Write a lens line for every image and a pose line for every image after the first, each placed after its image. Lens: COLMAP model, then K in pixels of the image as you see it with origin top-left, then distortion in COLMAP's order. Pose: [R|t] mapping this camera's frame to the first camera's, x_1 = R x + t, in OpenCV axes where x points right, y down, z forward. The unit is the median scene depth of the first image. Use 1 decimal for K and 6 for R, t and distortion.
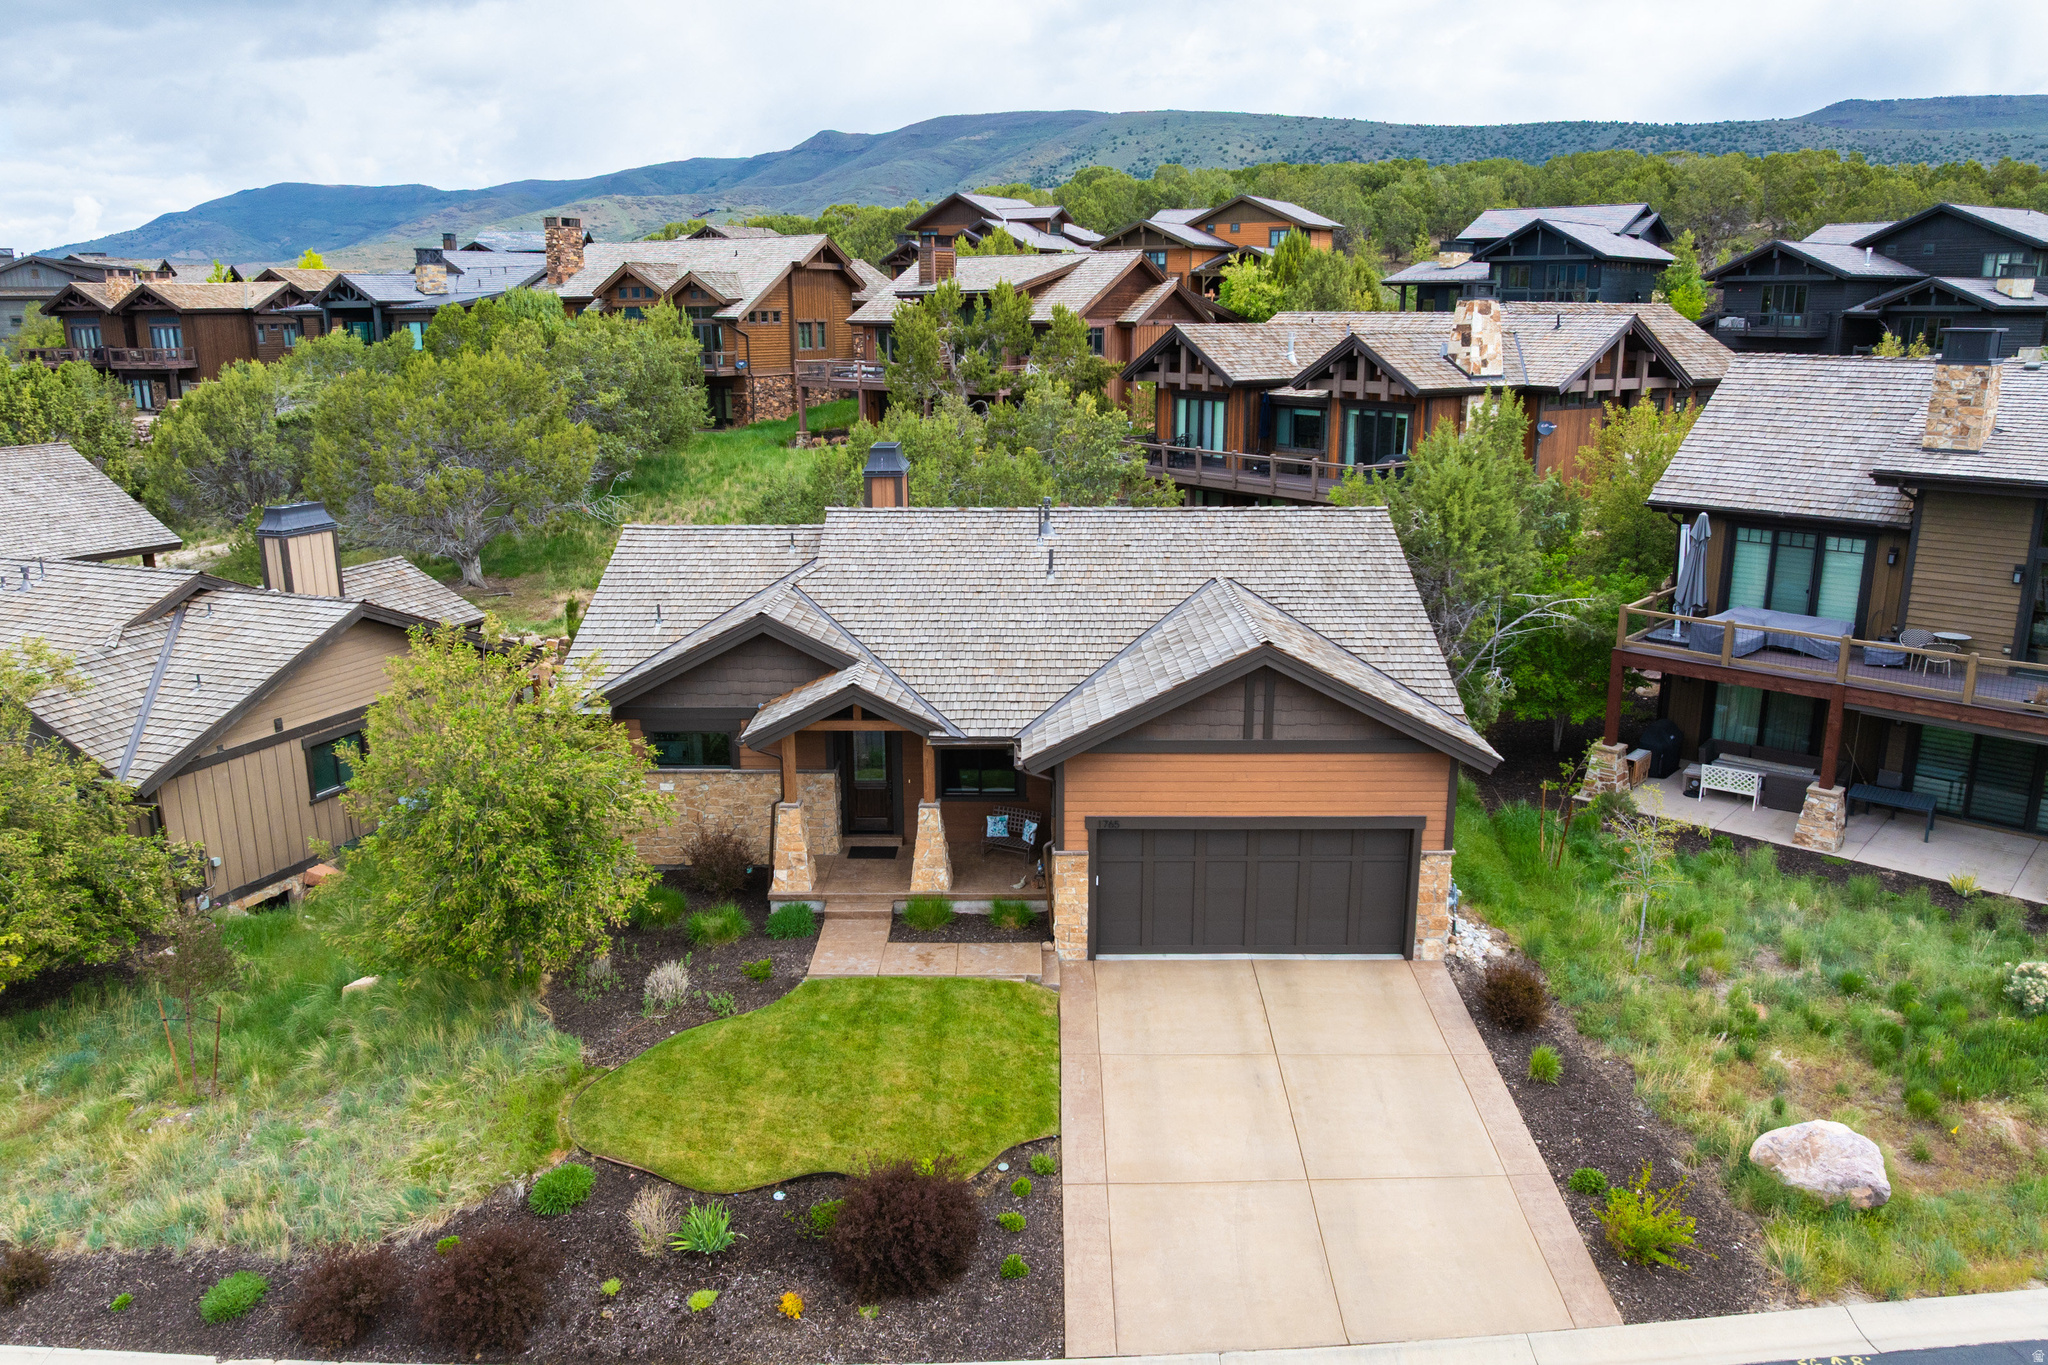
lens RADIAL K [[1443.6, 0, 1029.1], [0, 1443.6, 662.3], [0, 0, 1]] dist [-0.035114, -0.005735]
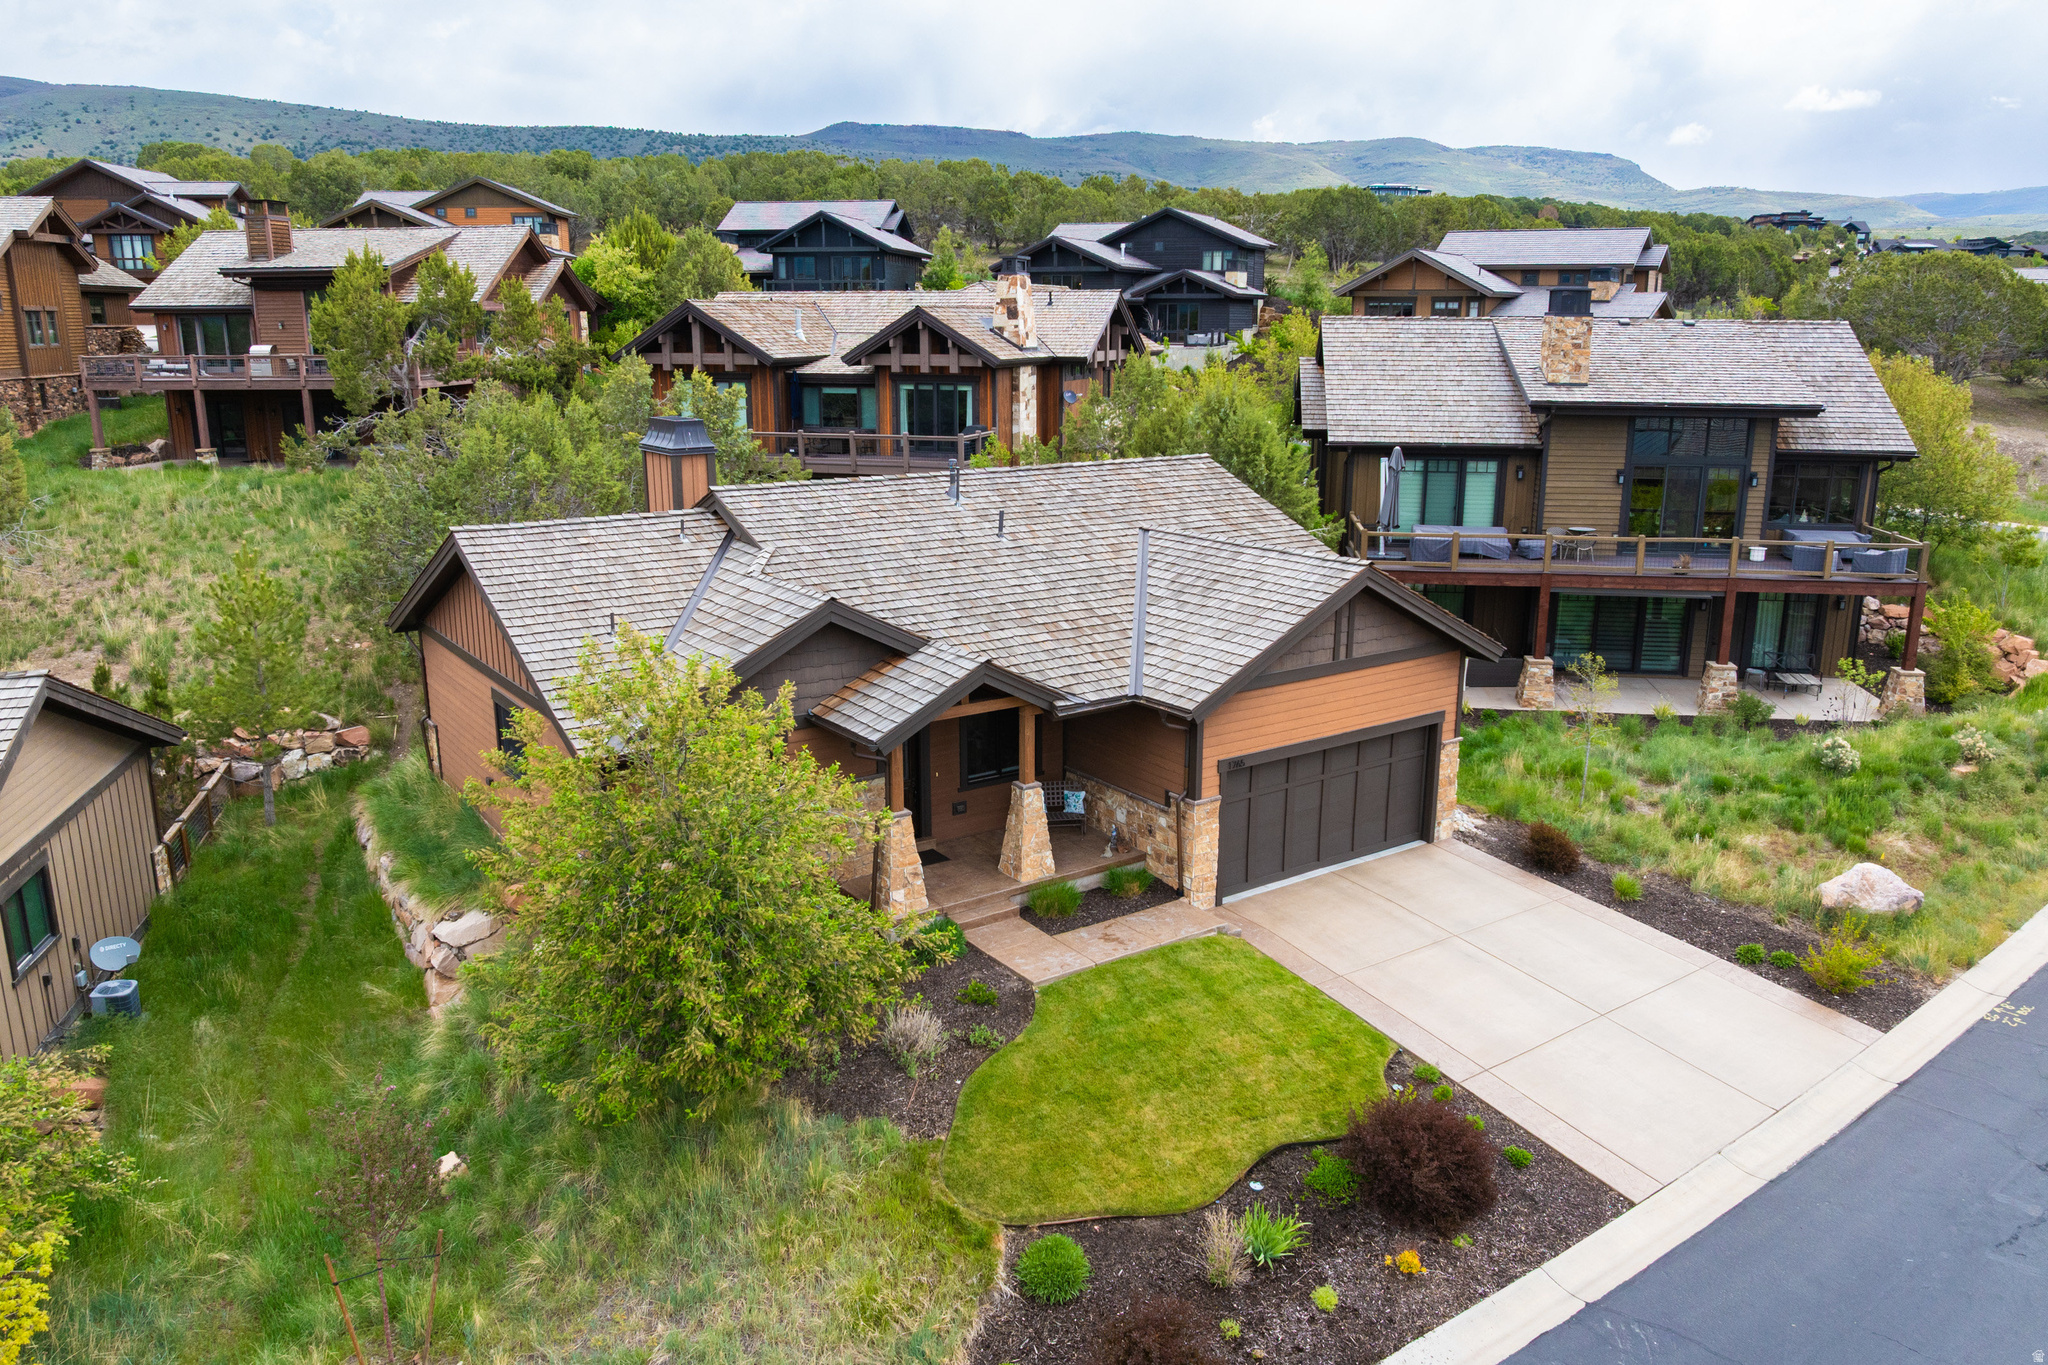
lens RADIAL K [[1485.9, 0, 1024.0], [0, 1485.9, 682.5], [0, 0, 1]] dist [-0.032204, -0.003013]
pose [[0.814840, -0.135133, 0.563716, -0.615827], [0.134595, 0.989978, 0.042761, -0.007597], [-0.563845, 0.041030, 0.824861, 0.222511]]
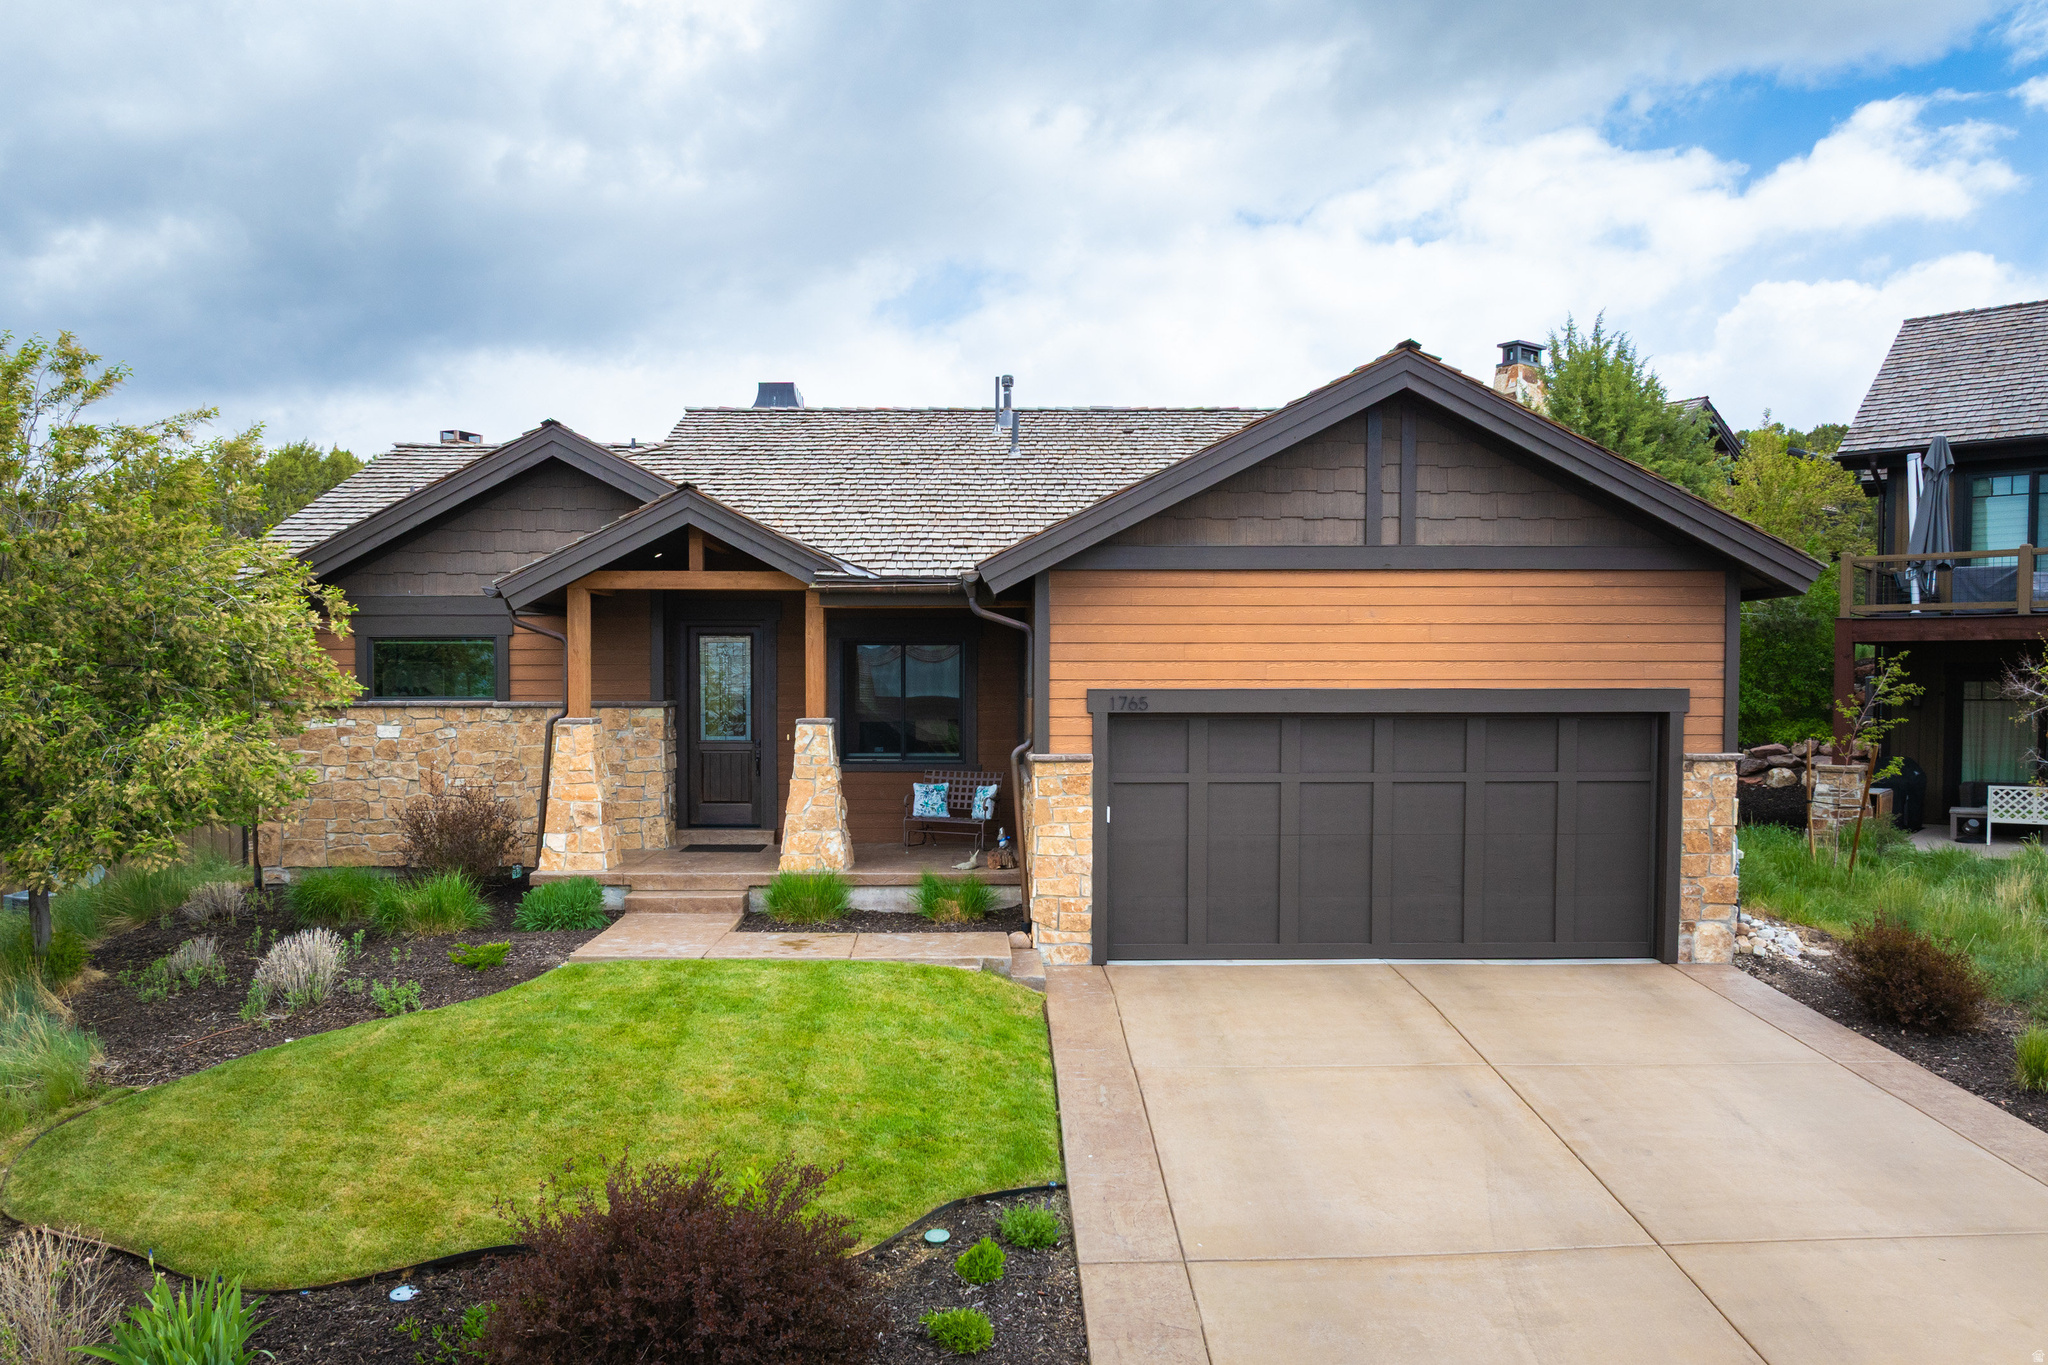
lens RADIAL K [[1471.4, 0, 977.0], [0, 1471.4, 731.2], [0, 0, 1]] dist [-0.040861, -0.006671]
pose [[0.999974, 0.002509, 0.006830, -0.007464], [-0.001040, 0.978302, -0.207181, 0.232902], [-0.007201, 0.207168, 0.978279, 0.427877]]
